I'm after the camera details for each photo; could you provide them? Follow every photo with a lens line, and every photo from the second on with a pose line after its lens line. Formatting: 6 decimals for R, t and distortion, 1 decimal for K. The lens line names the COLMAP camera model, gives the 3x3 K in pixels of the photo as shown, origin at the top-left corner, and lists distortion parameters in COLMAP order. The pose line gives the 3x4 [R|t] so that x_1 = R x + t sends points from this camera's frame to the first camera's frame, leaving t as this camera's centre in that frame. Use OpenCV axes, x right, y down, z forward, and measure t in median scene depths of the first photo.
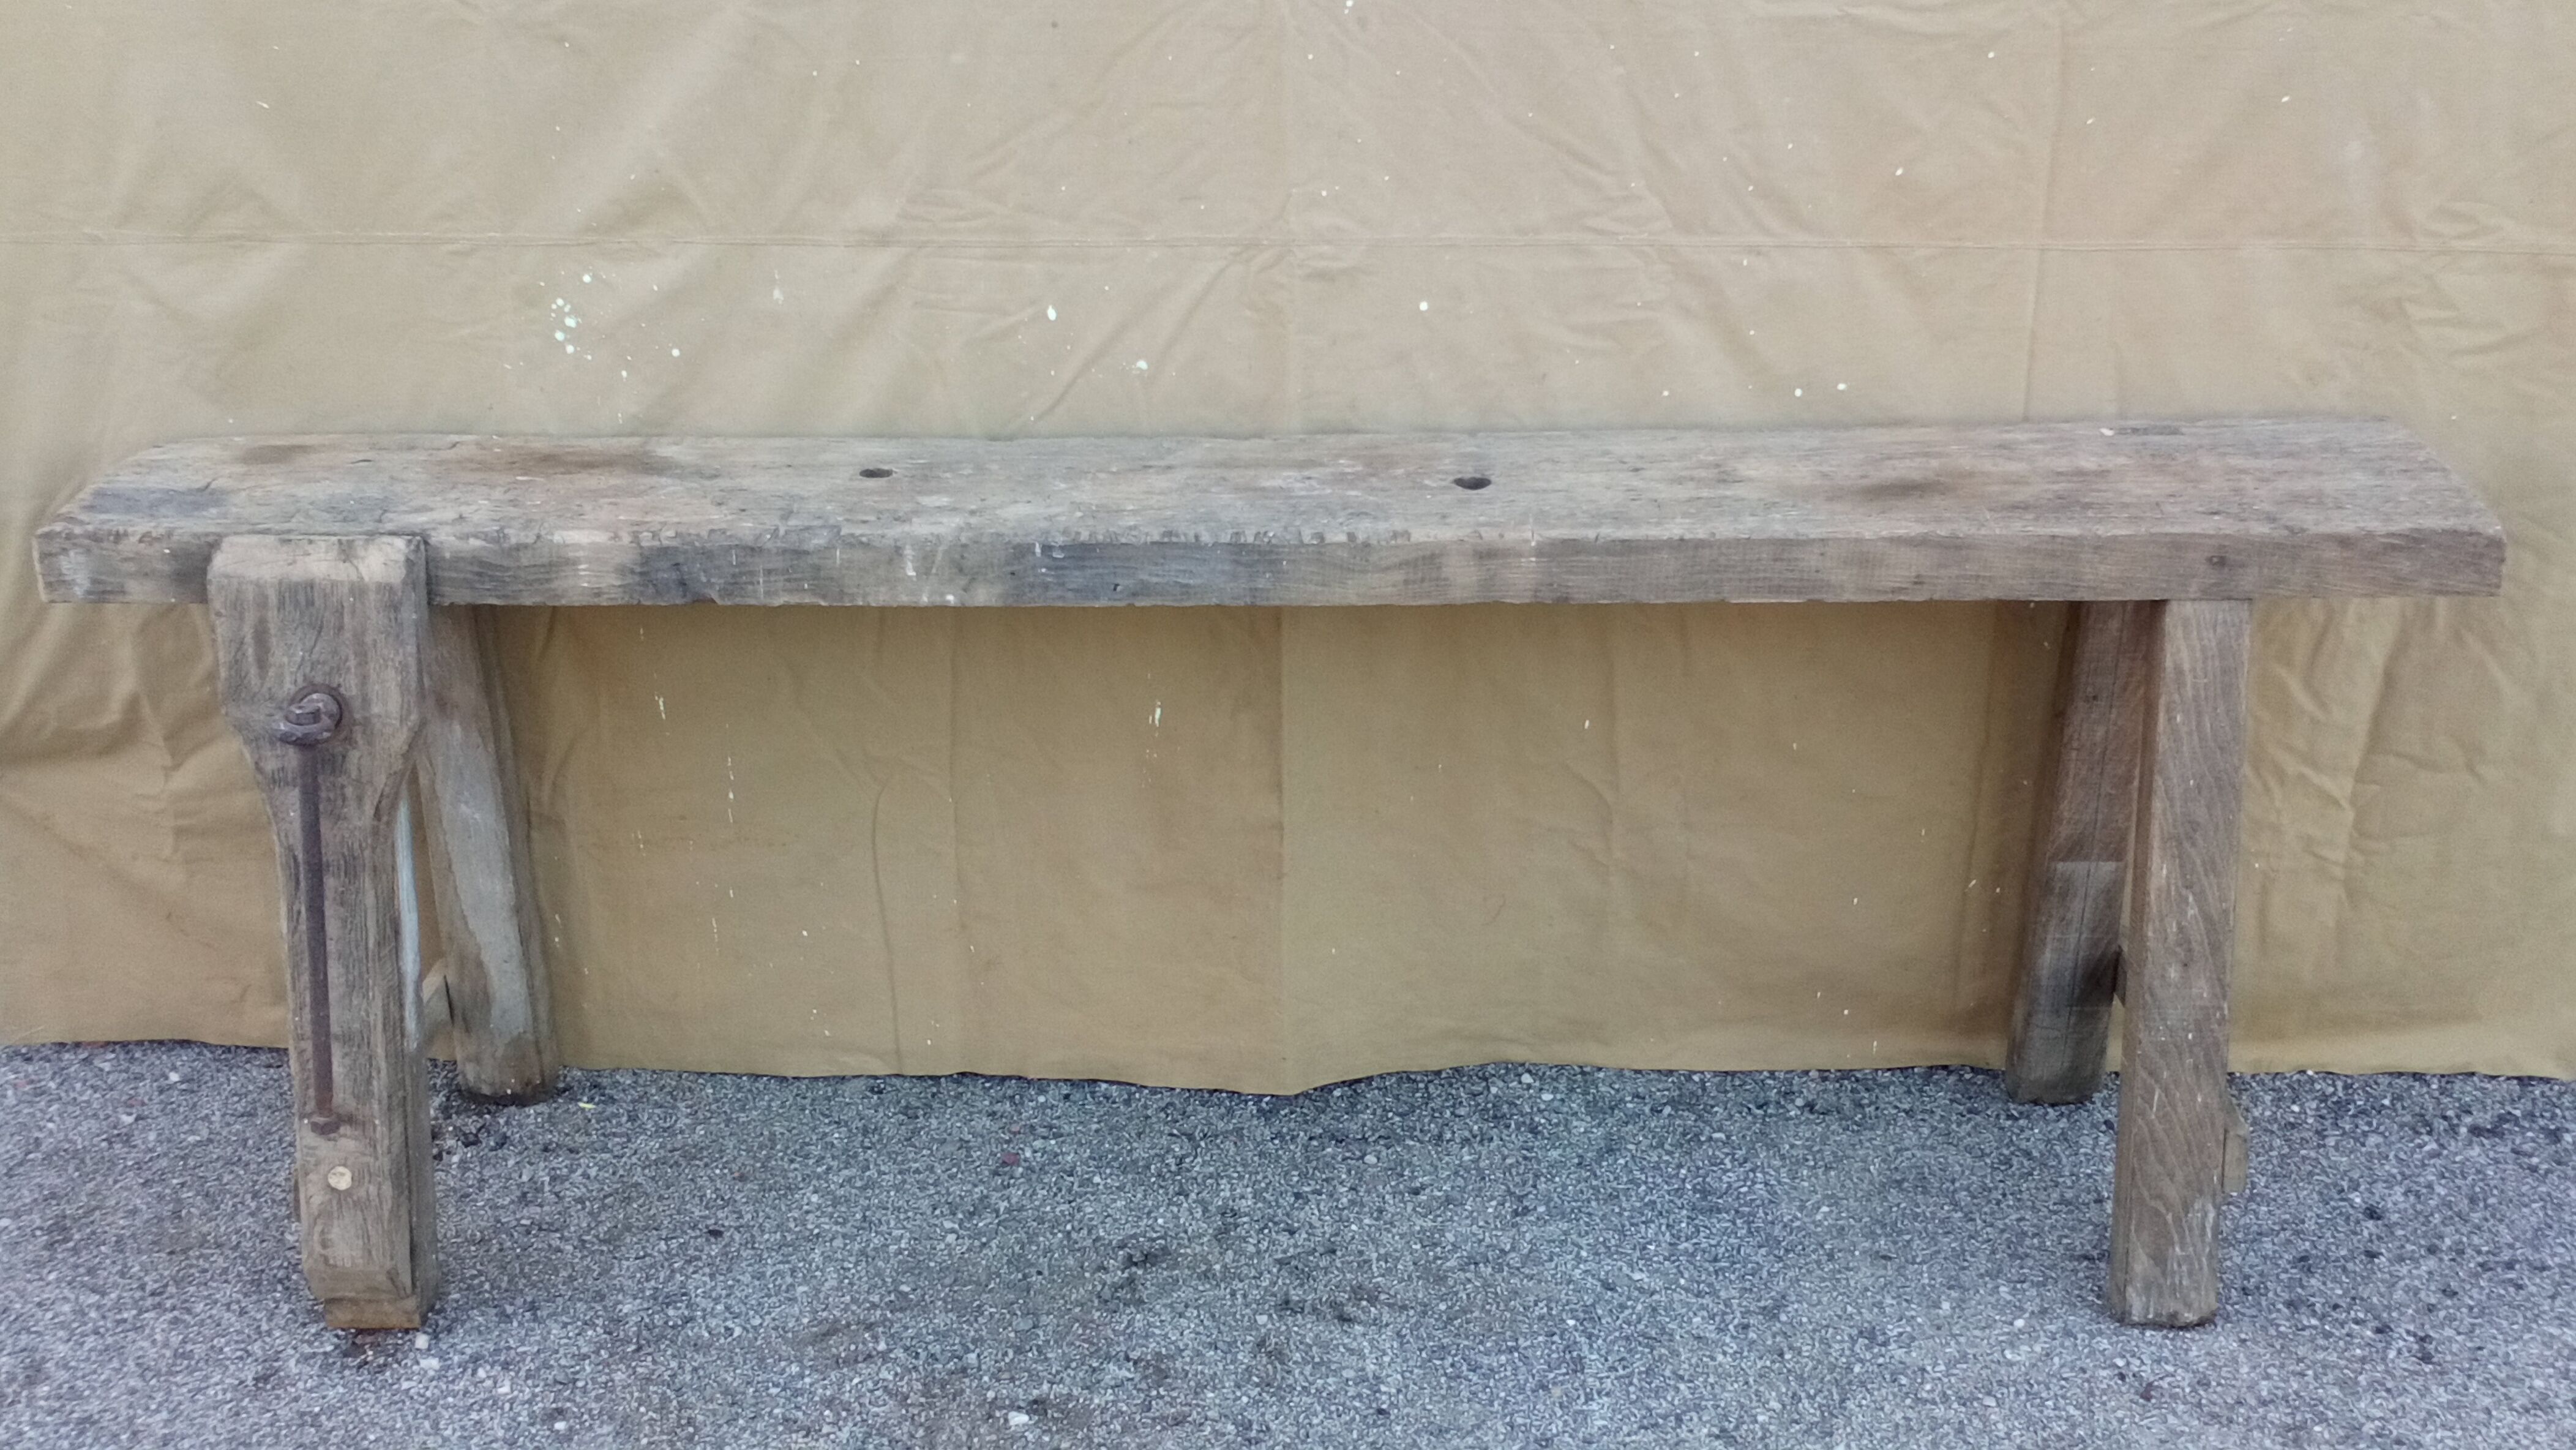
lens RADIAL K [[2985.8, 0, 1296.4], [0, 2985.8, 707.1], [0, 0, 1]] dist [0.147419, -0.198401]
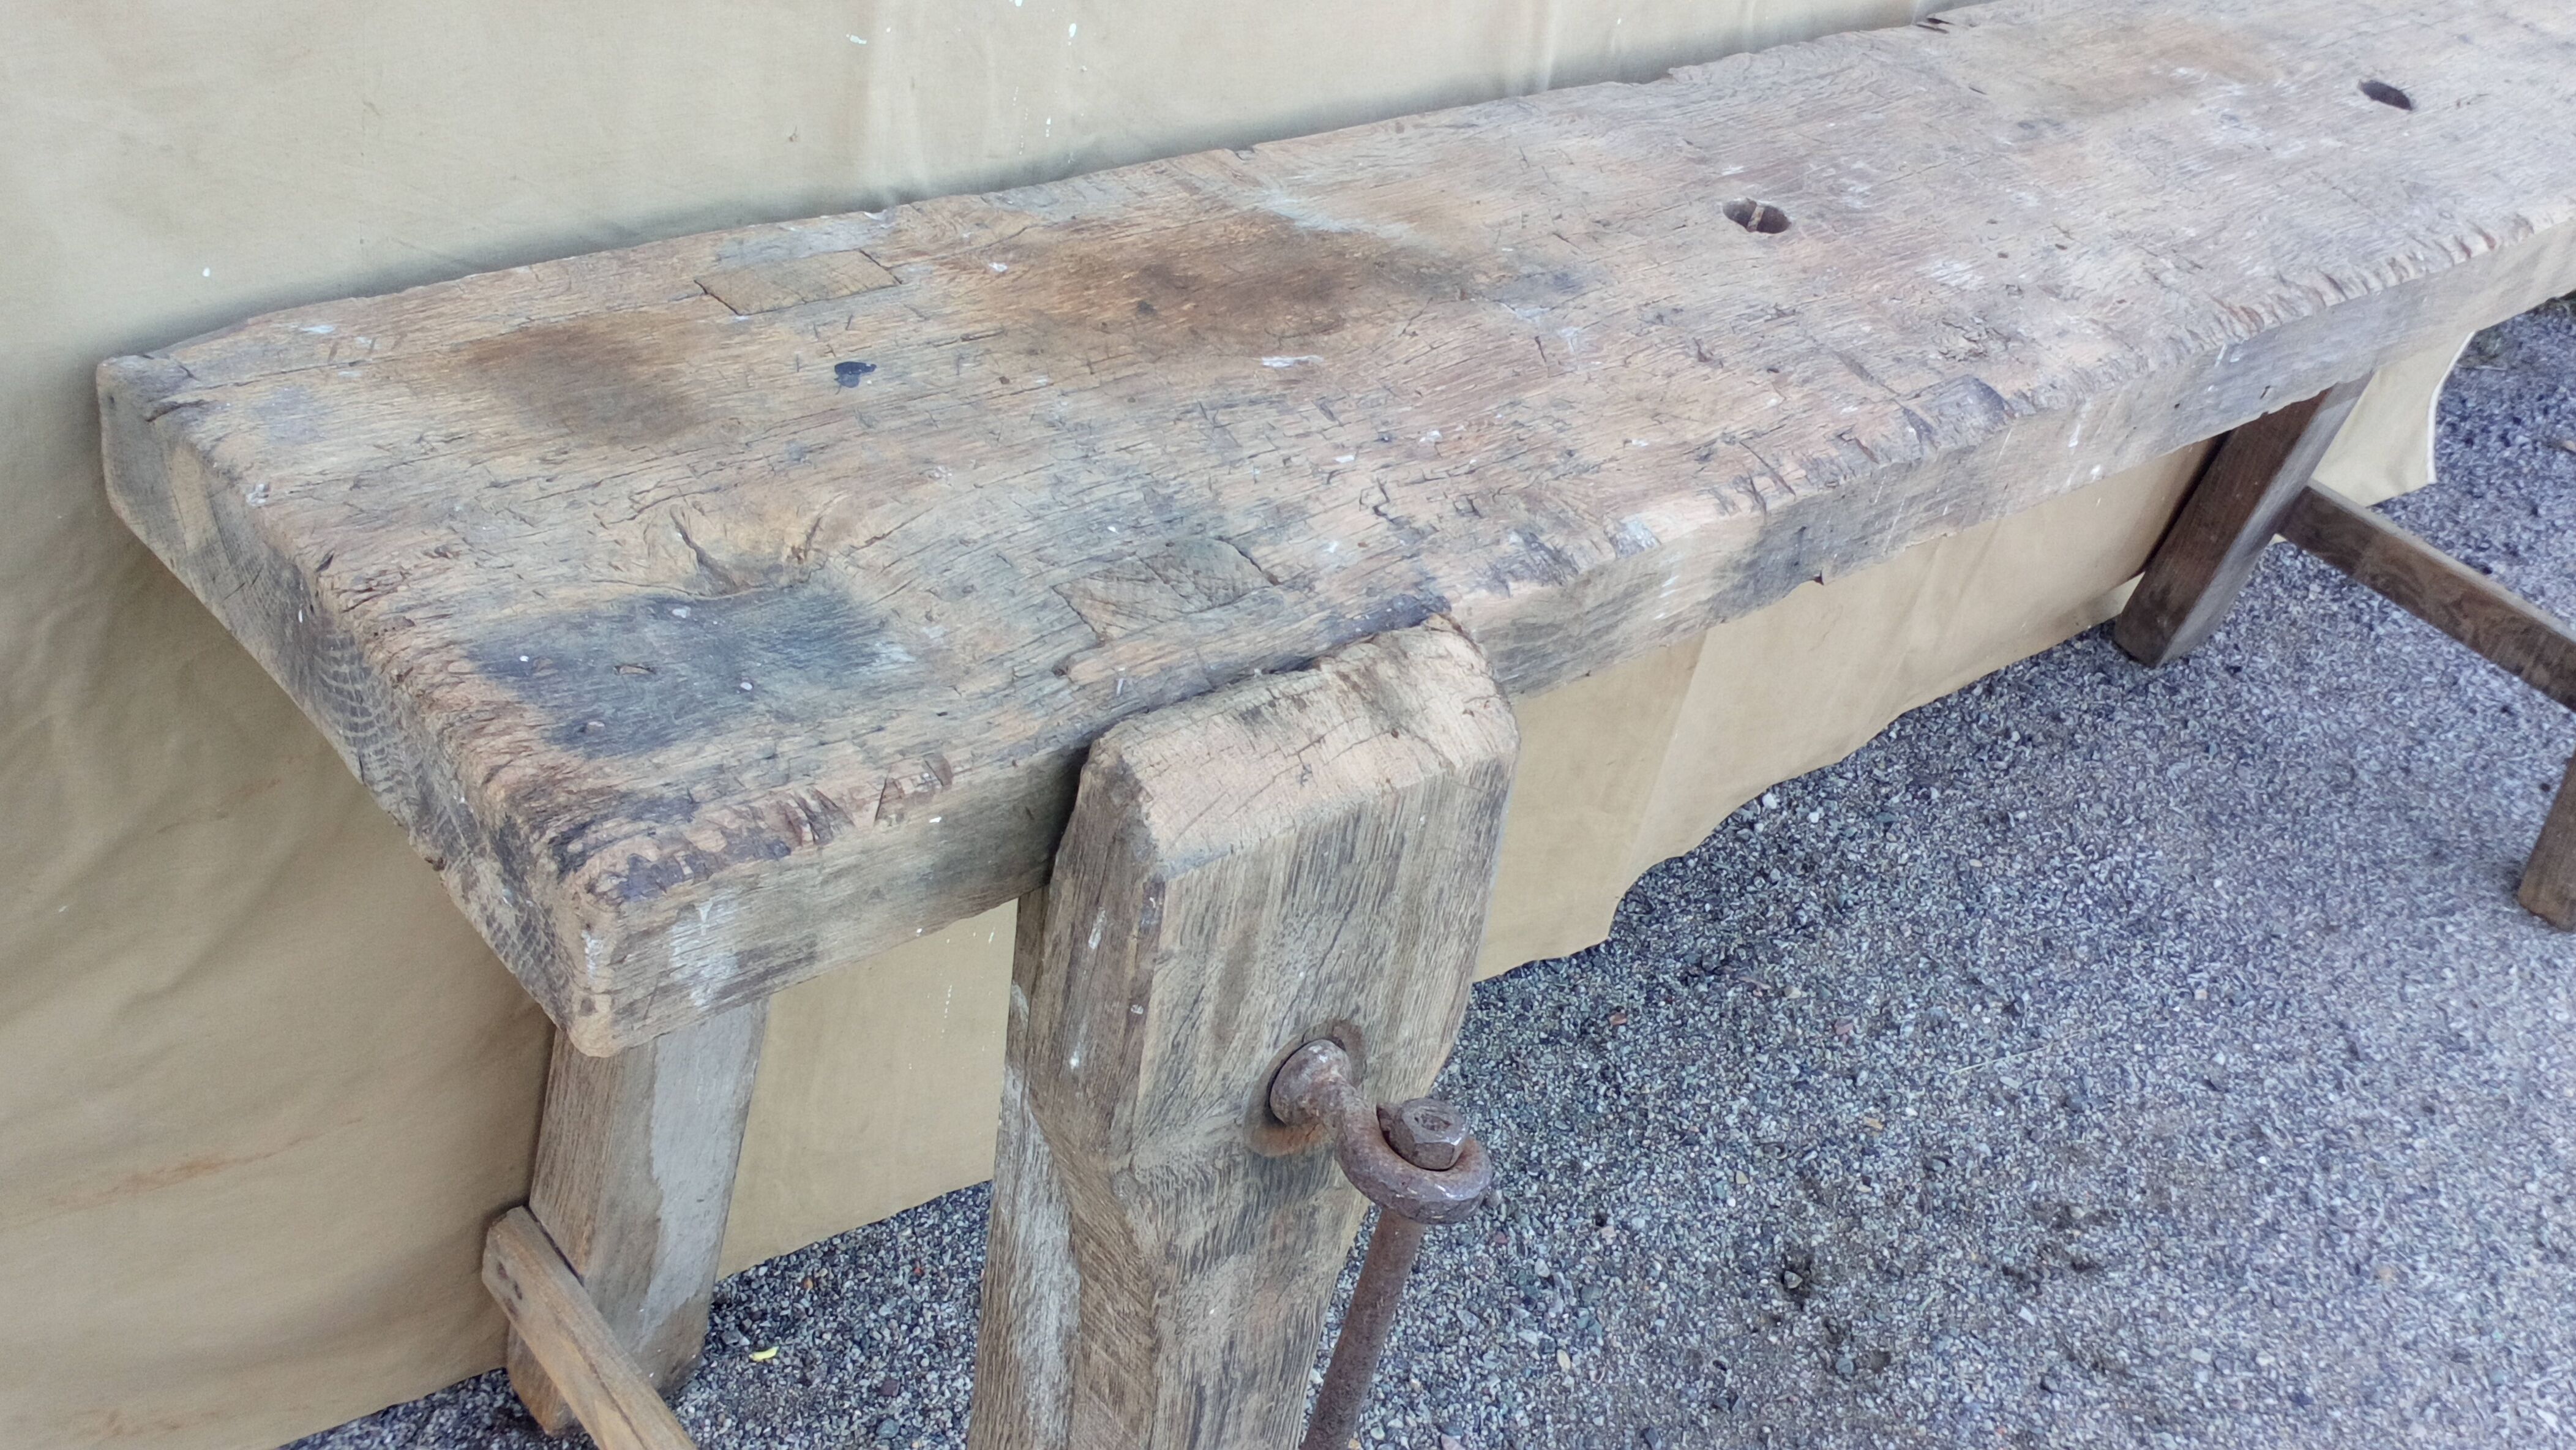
lens RADIAL K [[2621.5, 0, 1293.5], [0, 2621.5, 715.0], [0, 0, 1]] dist [0.152643, -0.239409]
pose [[0.726509, -0.270447, 0.631698, -0.496692], [0.047750, 0.936940, 0.346212, -0.155887], [-0.685495, -0.221363, 0.693610, 0.710840]]
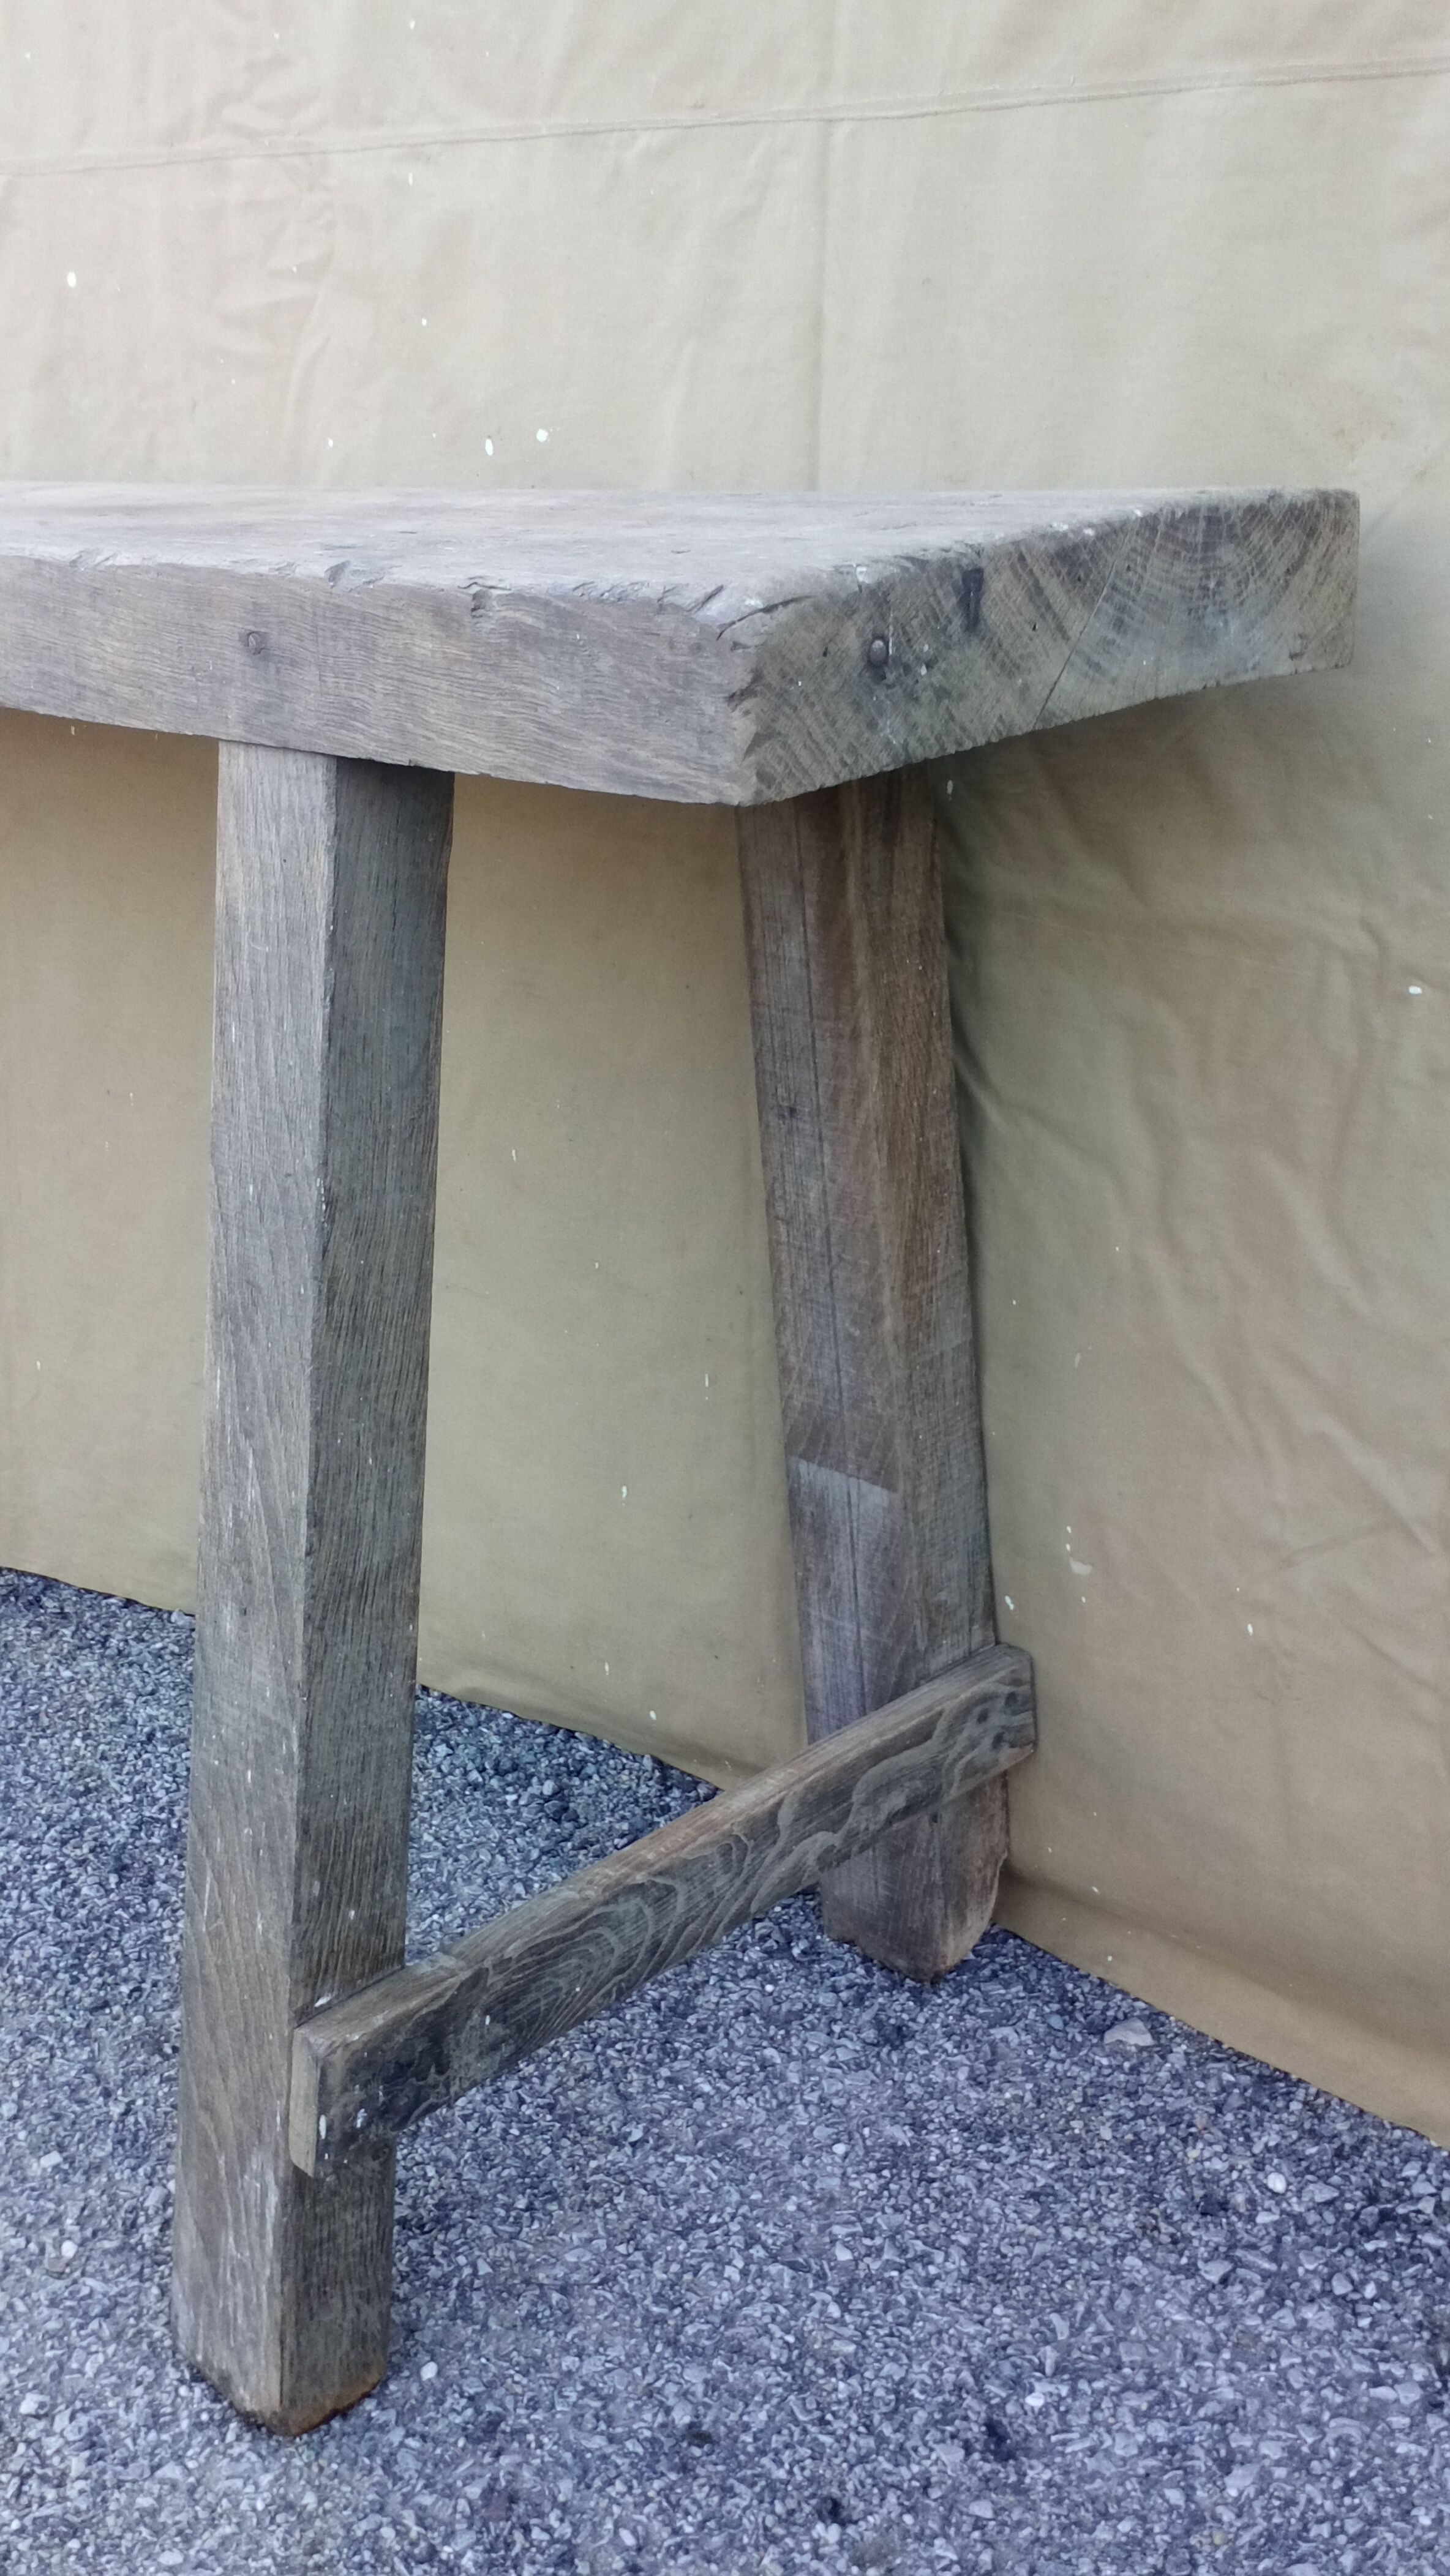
lens RADIAL K [[2621.5, 0, 744.6], [0, 2621.5, 1297.9], [0, 0, 1]] dist [0.152643, -0.239409]
pose [[0.715368, 0.225420, -0.661389, 0.566881], [-0.235590, 0.968922, 0.075418, -0.004757], [0.657835, 0.101865, 0.746242, 0.727364]]
